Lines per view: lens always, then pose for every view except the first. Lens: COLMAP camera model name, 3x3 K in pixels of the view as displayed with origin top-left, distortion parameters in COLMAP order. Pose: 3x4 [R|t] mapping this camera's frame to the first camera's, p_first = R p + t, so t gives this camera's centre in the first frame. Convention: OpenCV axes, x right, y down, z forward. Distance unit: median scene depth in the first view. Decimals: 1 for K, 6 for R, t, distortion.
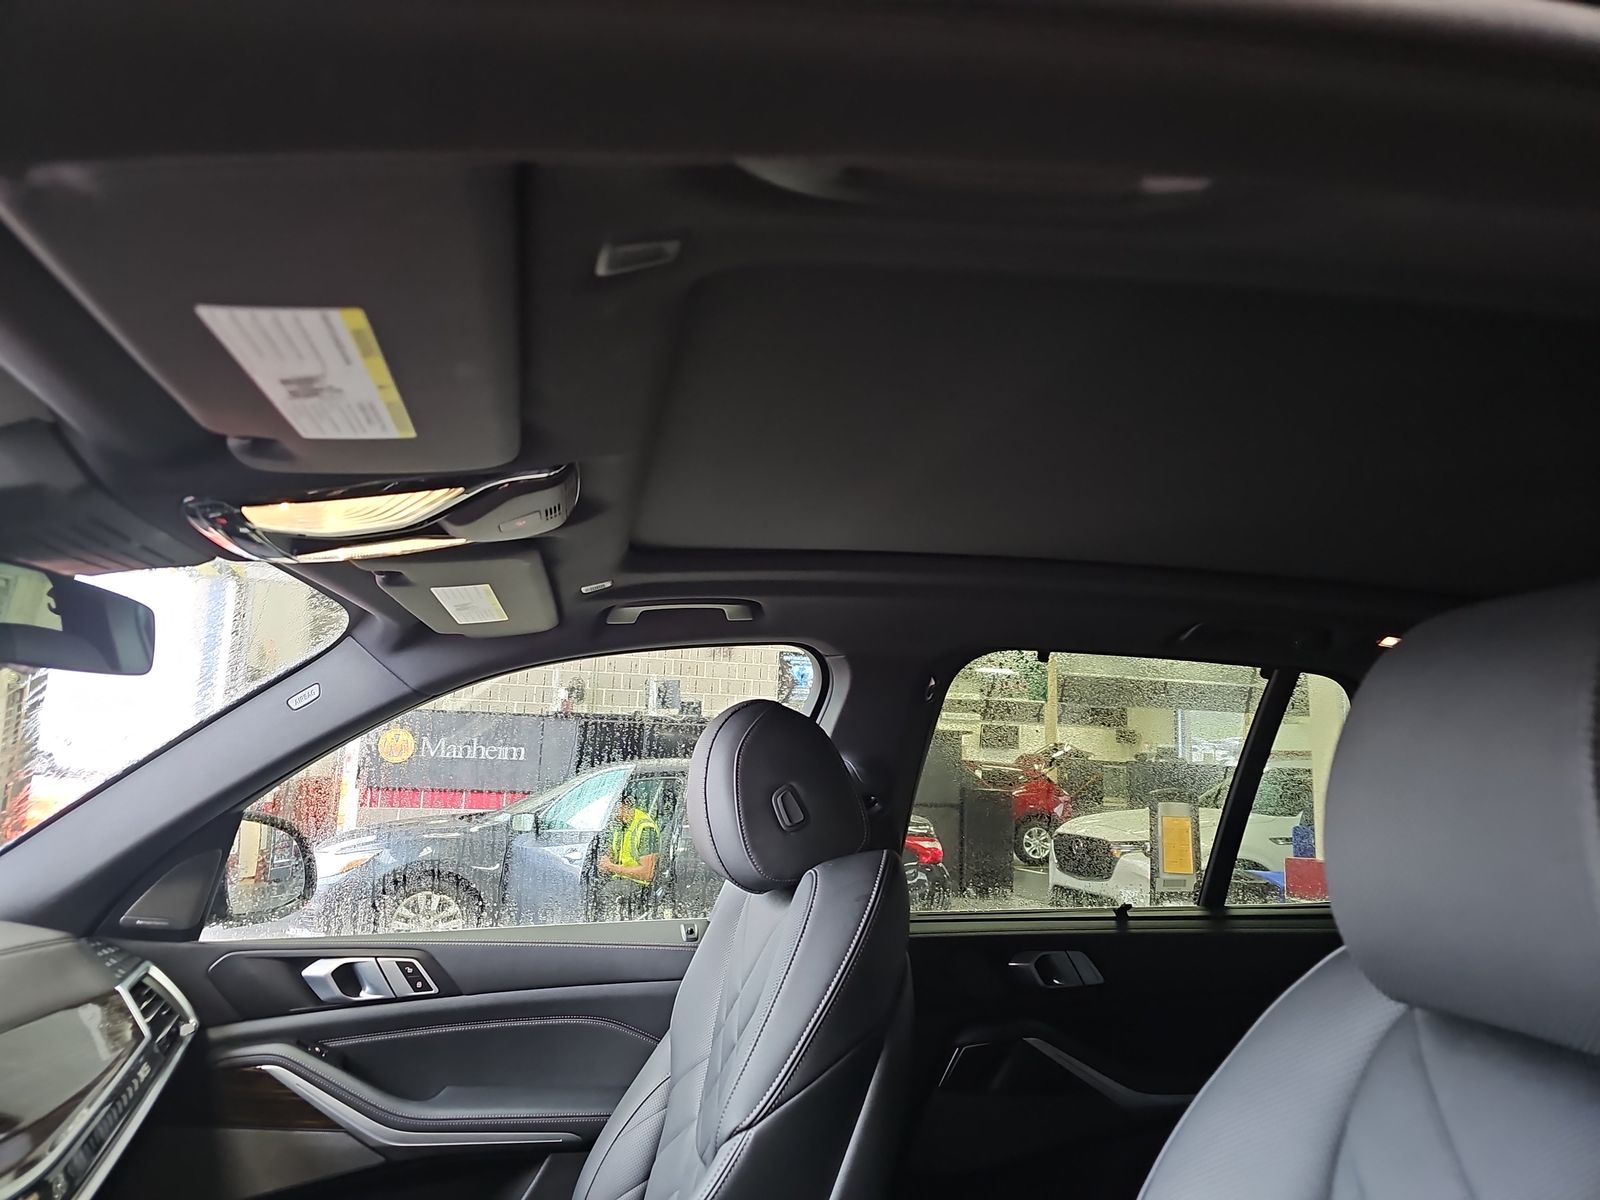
lens RADIAL K [[1062.8, 0, 796.9], [0, 1062.8, 602.6], [0, 0, 1]] dist [0.041164, -0.000922]
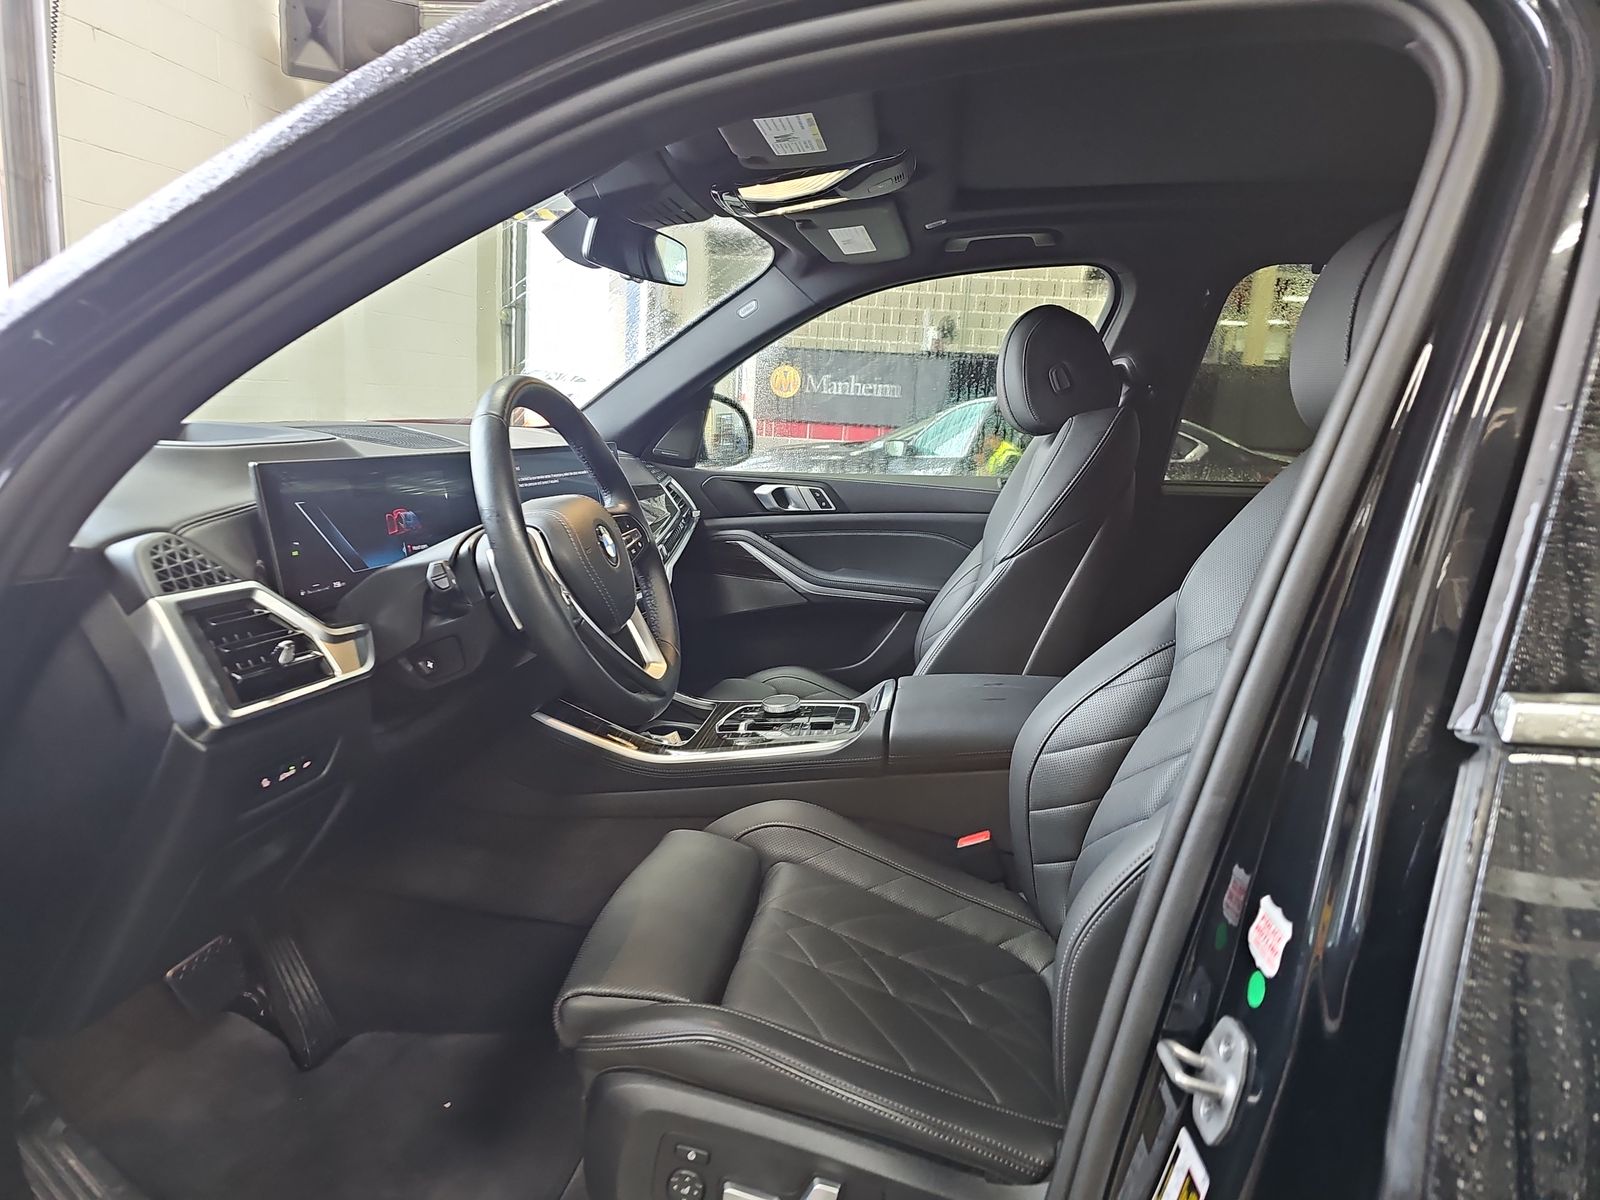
lens RADIAL K [[1062.8, 0, 796.9], [0, 1062.8, 602.6], [0, 0, 1]] dist [0.041164, -0.000922]
pose [[0.941896, 0.078298, -0.326652, 0.125188], [0.031890, 0.947218, 0.319001, 0.002524], [0.334388, -0.310882, 0.889684, -0.427473]]
